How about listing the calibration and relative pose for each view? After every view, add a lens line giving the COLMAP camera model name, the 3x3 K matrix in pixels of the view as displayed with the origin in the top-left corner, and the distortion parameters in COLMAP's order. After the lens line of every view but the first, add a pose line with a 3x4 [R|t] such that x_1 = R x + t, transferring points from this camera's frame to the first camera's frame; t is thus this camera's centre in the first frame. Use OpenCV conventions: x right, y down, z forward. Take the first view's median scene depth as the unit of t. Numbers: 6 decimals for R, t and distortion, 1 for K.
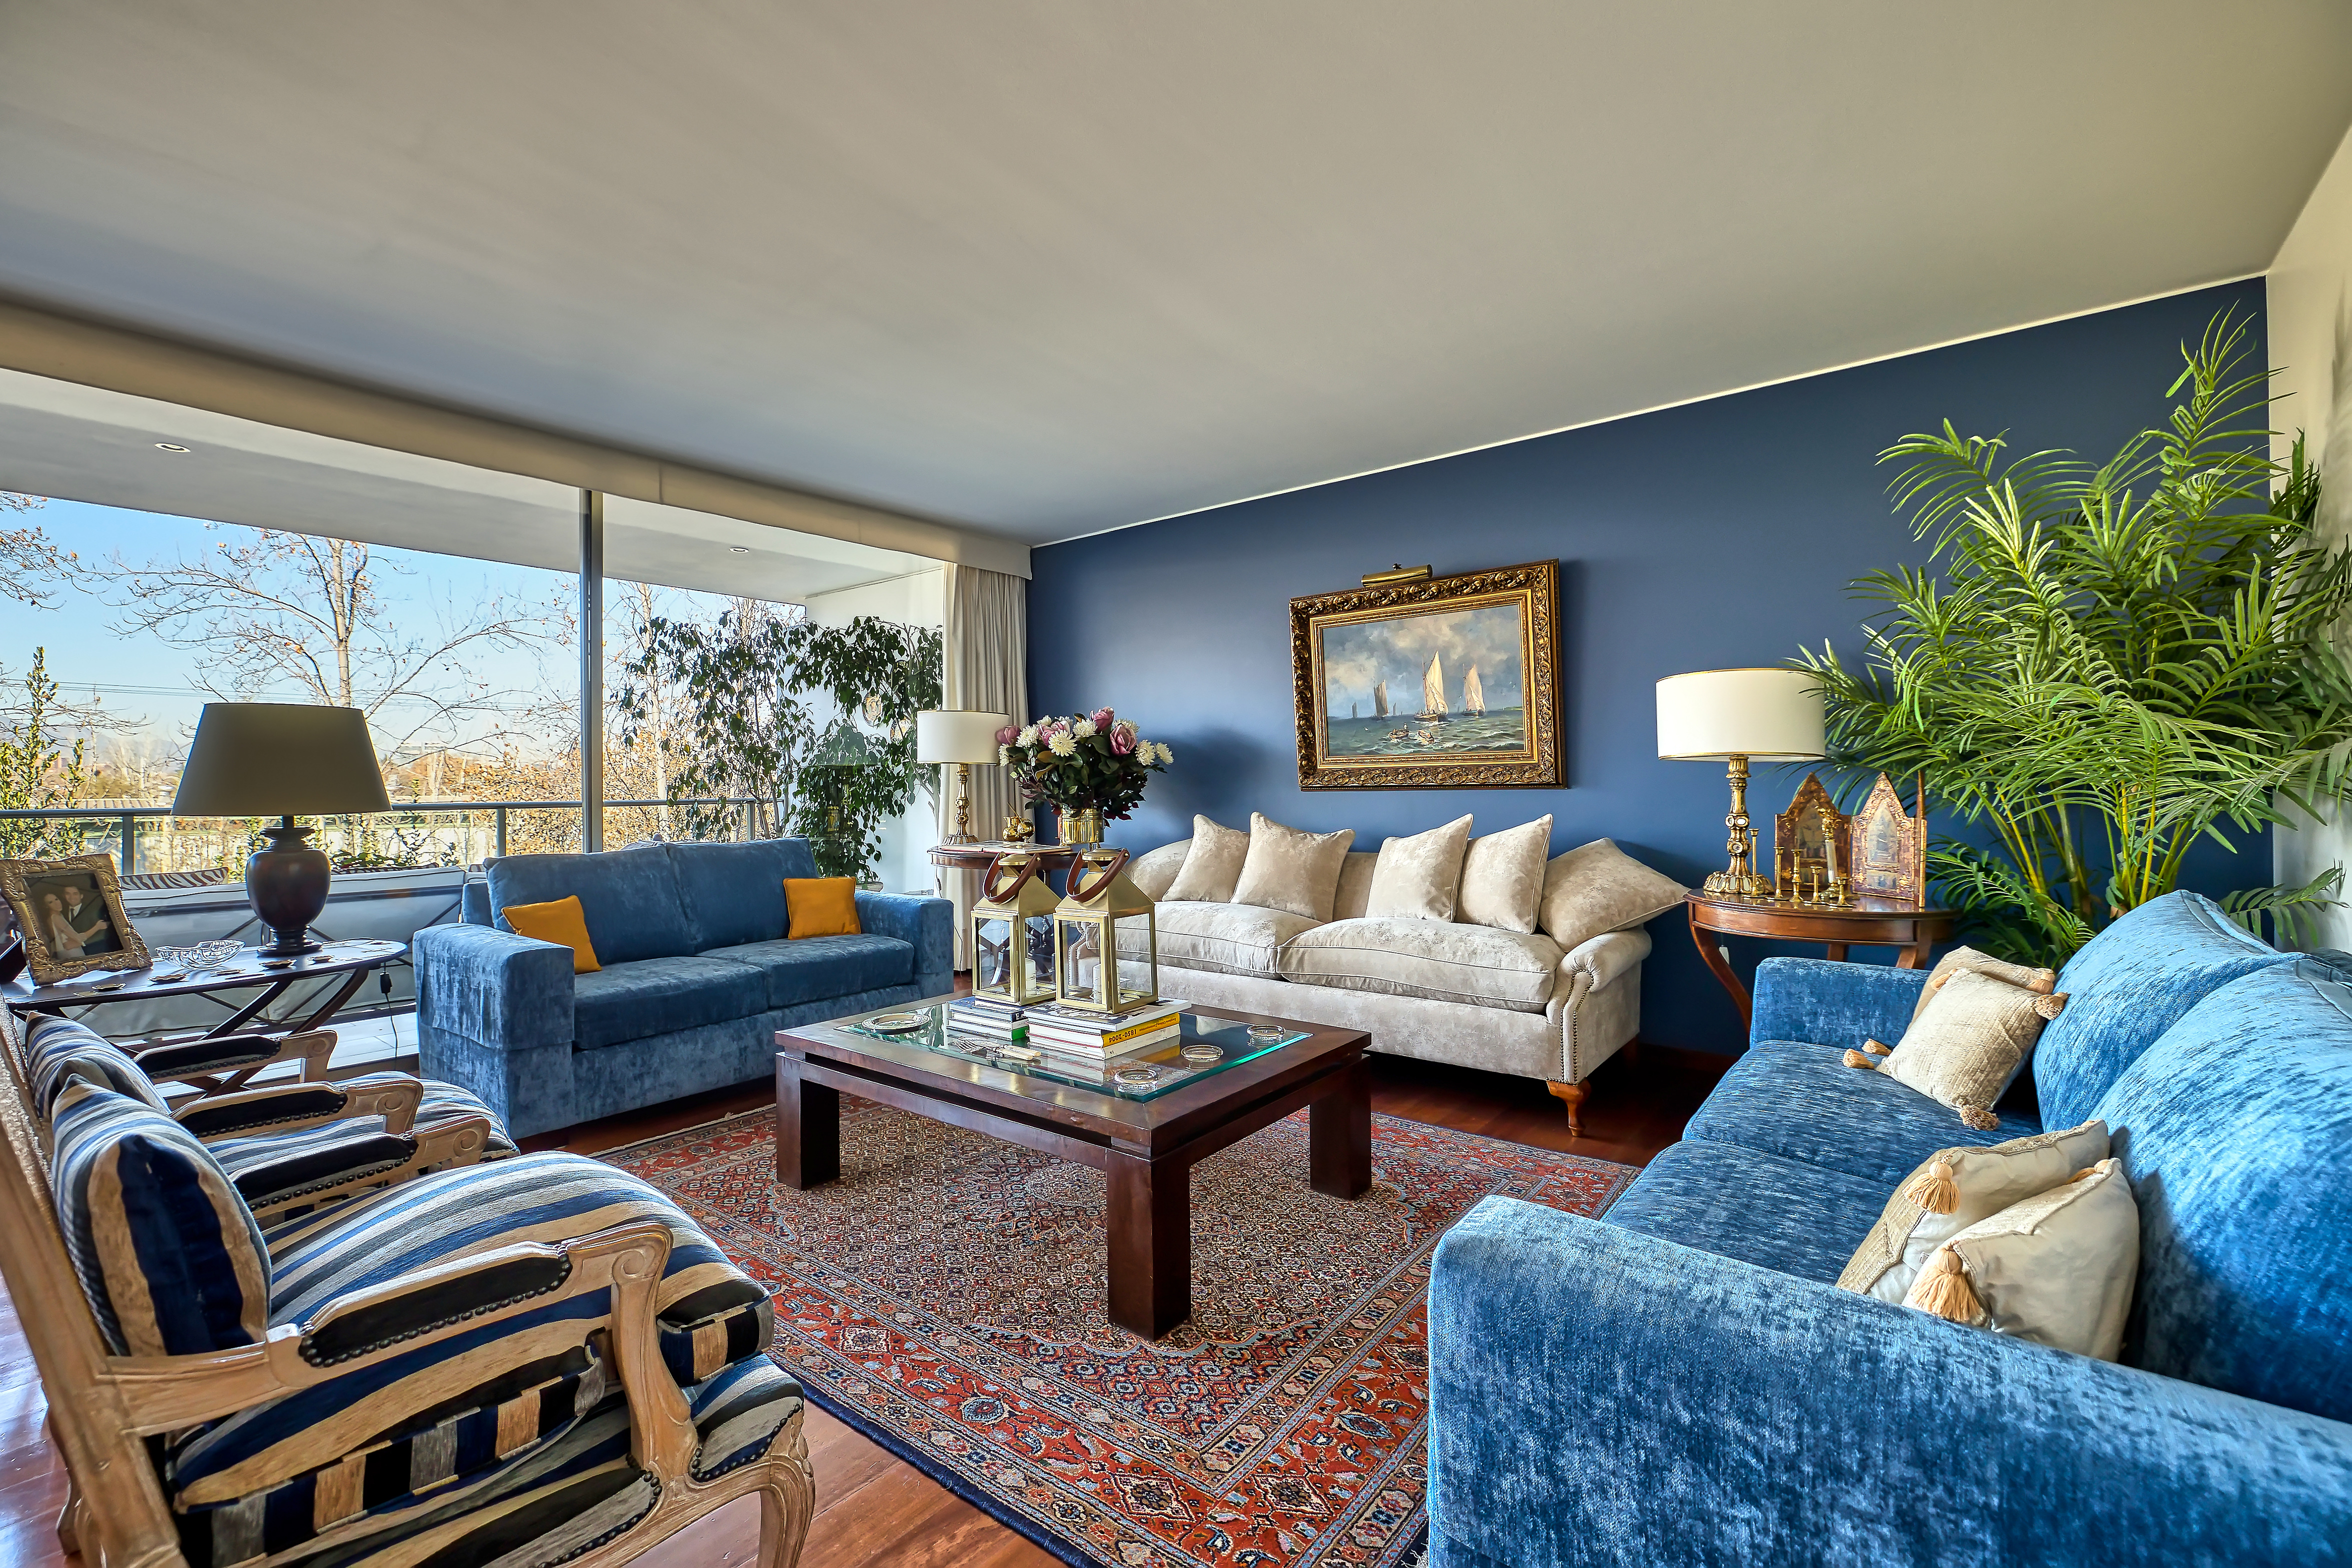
lens RADIAL K [[997.1, 0, 1163.1], [0, 997.1, 778.5], [0, 0, 1]] dist [0.000369, -0.000250]
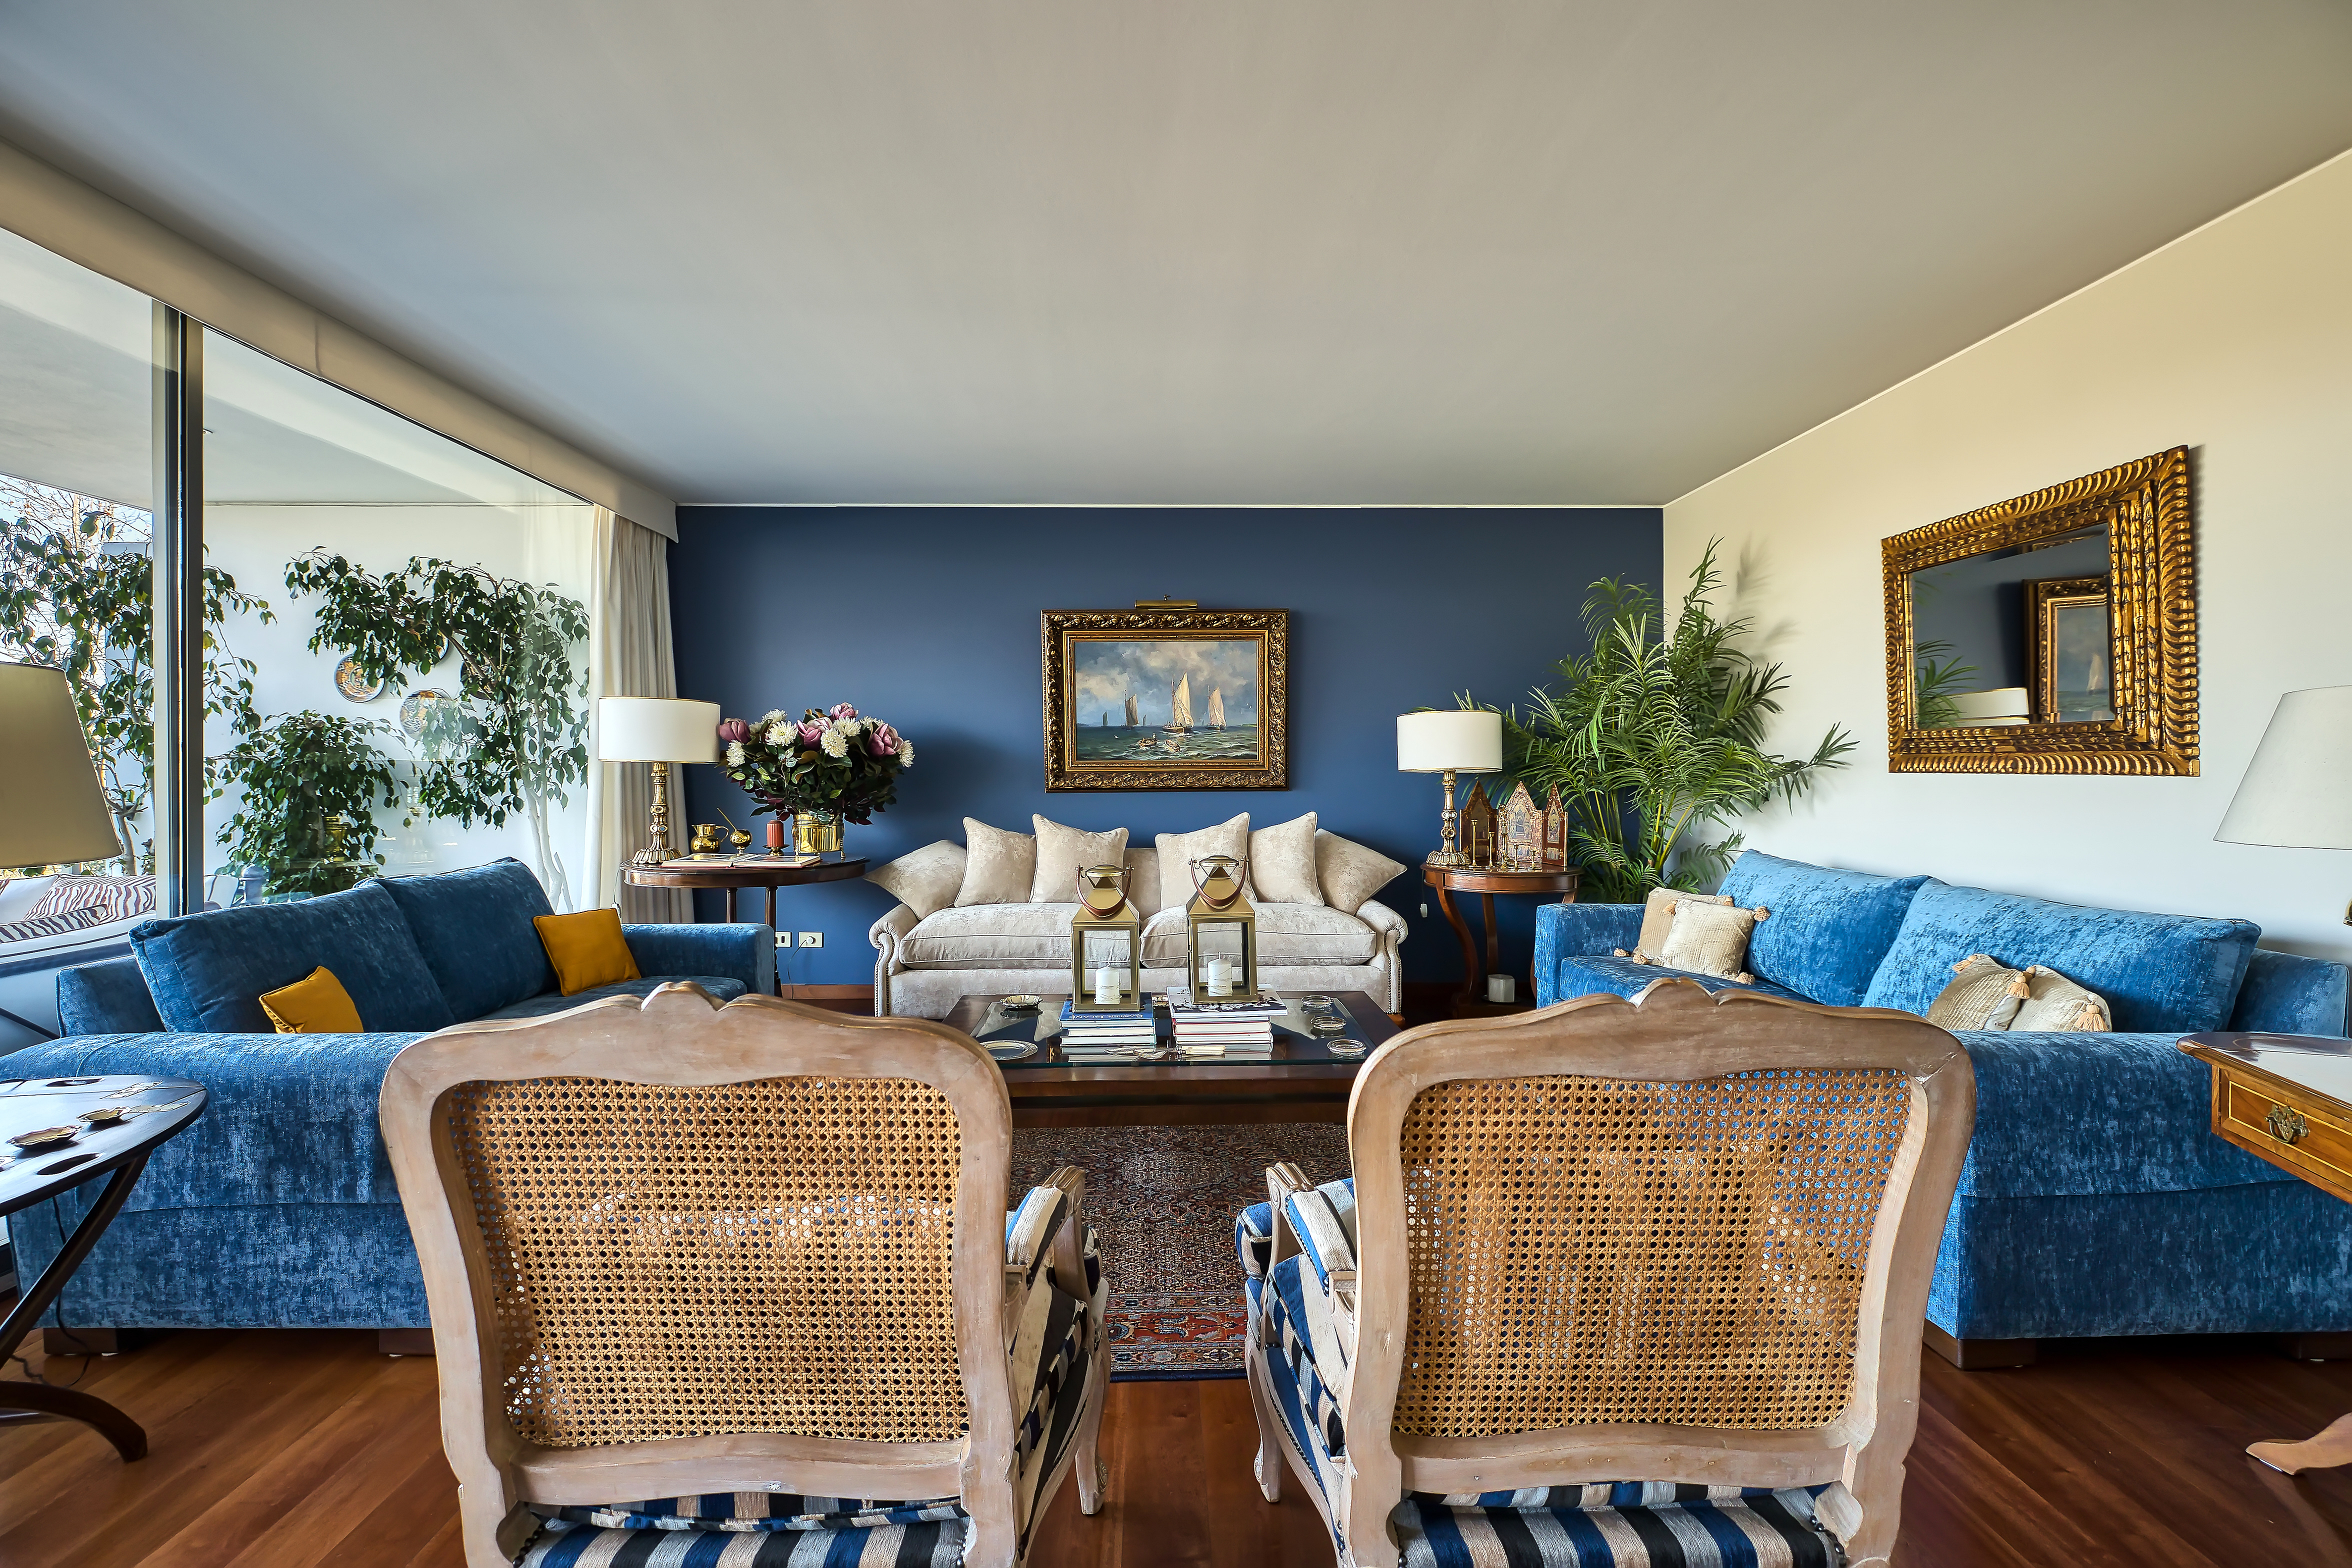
lens RADIAL K [[1001.4, 0, 1163.1], [0, 1001.4, 773.5], [0, 0, 1]] dist [-0.001446, -0.000008]
pose [[0.767643, 0.004119, 0.640865, -0.461978], [-0.008645, 0.999955, 0.003928, -0.013302], [-0.640819, -0.008556, 0.767644, 0.108998]]
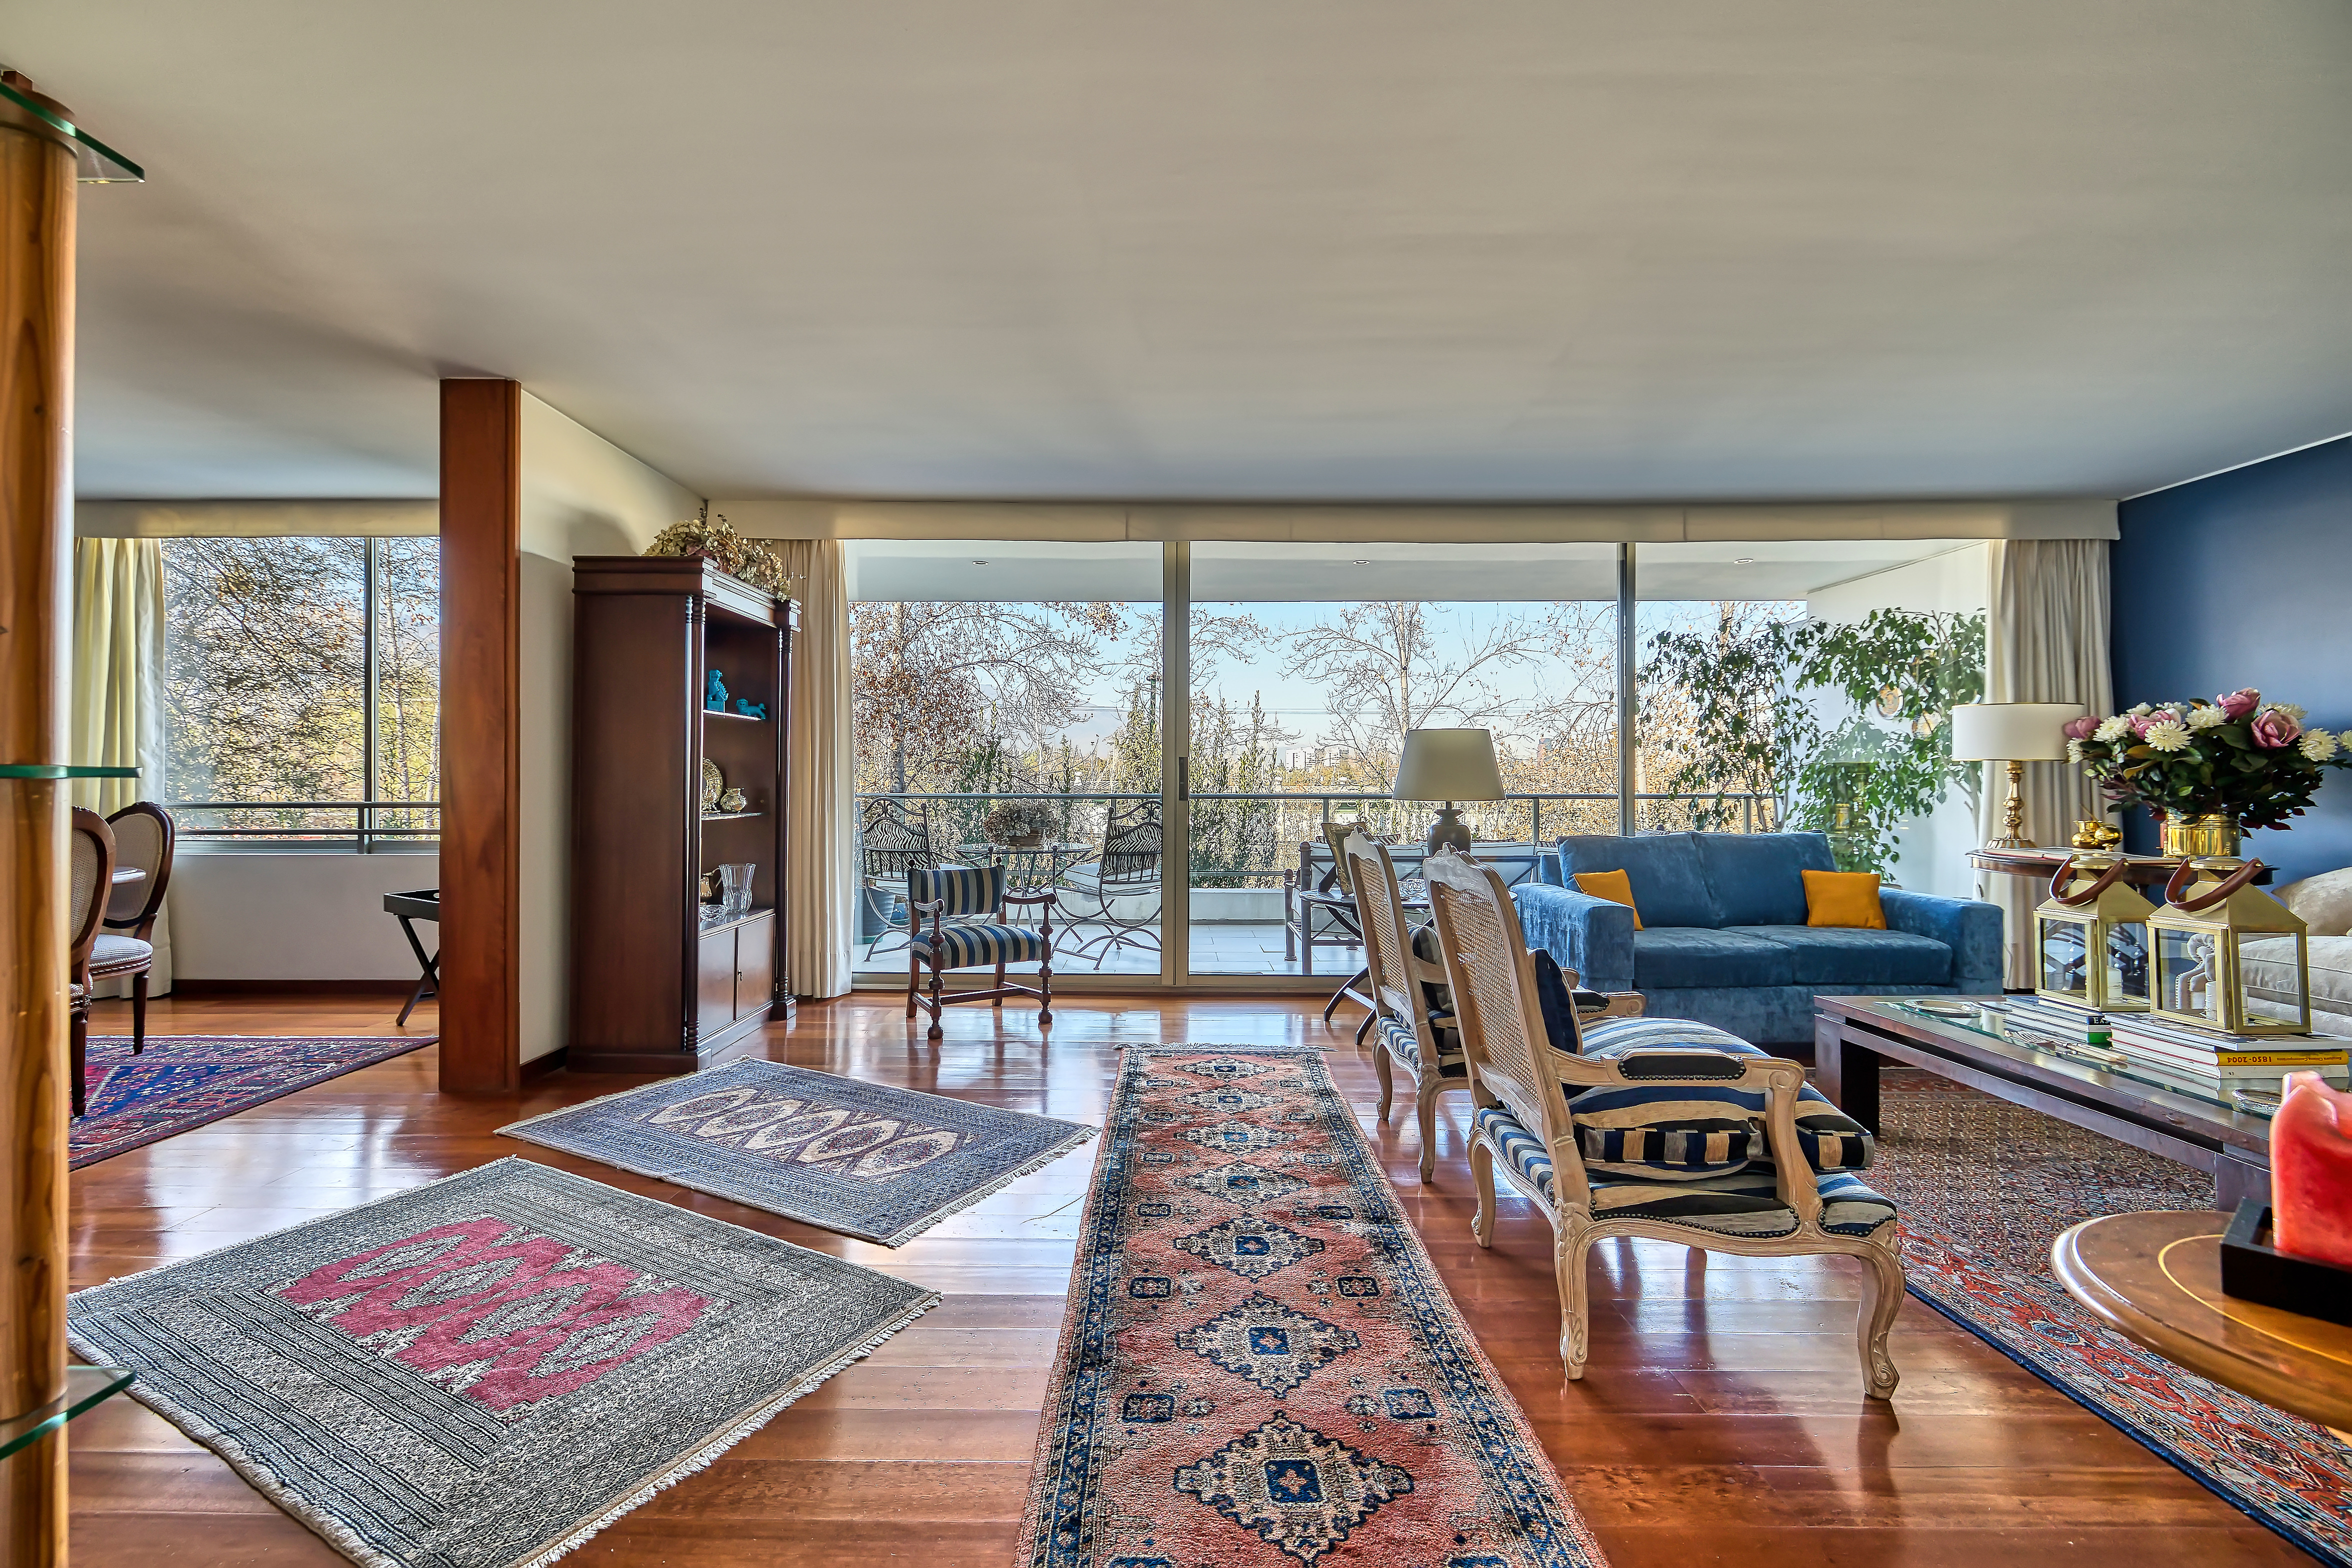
lens RADIAL K [[997.1, 0, 1163.1], [0, 997.1, 778.5], [0, 0, 1]] dist [0.000369, -0.000250]
pose [[0.625034, 0.005107, -0.780581, 0.026921], [0.000449, 0.999976, 0.006902, -0.005479], [0.780598, -0.004664, 0.625016, -0.195951]]
